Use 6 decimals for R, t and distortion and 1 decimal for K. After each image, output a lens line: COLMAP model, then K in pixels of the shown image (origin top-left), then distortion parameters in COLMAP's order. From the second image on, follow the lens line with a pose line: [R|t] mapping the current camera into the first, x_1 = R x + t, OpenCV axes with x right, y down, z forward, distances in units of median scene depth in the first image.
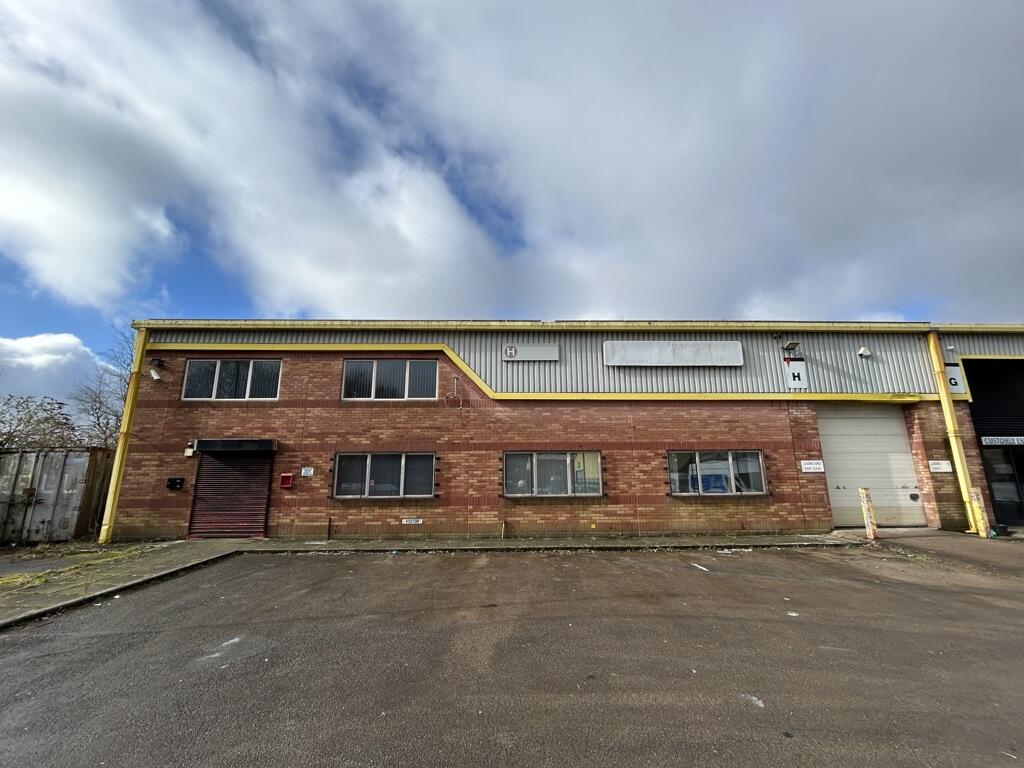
lens RADIAL K [[447.8, 0, 512.0], [0, 447.8, 381.5], [0, 0, 1]] dist [-0.004844, 0.002480]
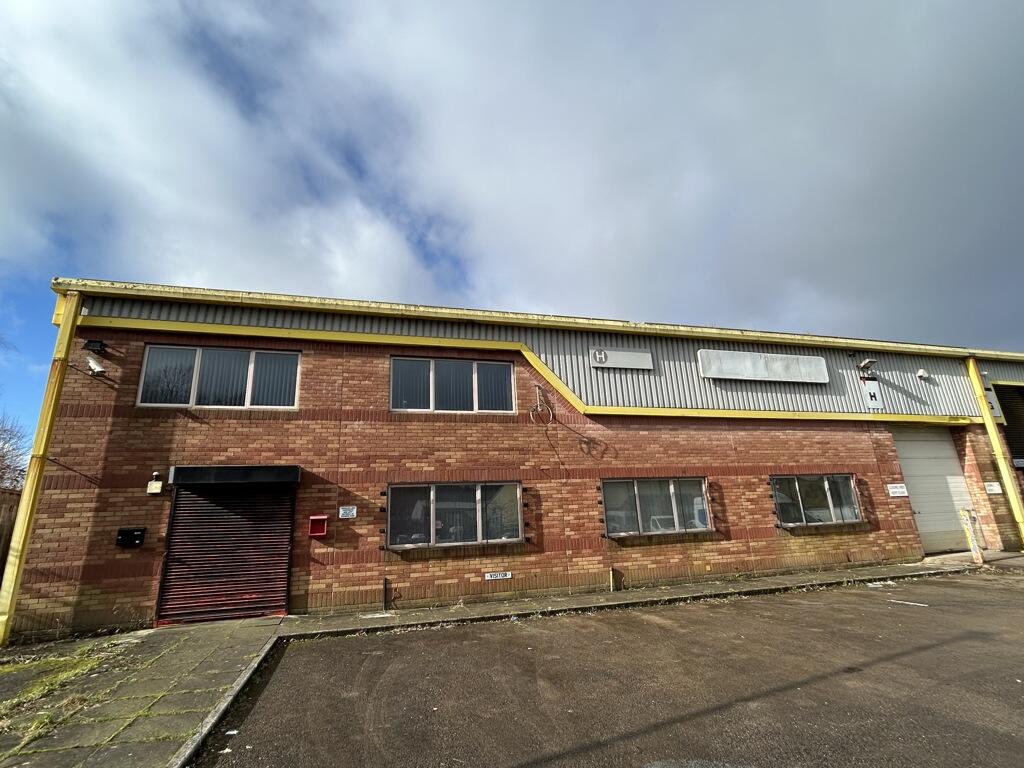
lens RADIAL K [[503.4, 0, 509.8], [0, 503.4, 383.6], [0, 0, 1]] dist [-0.005725, 0.003296]
pose [[0.966986, 0.033238, 0.252654, -0.407135], [-0.015591, 0.997316, -0.071532, 0.052837], [-0.254354, 0.065231, 0.964909, 0.165017]]
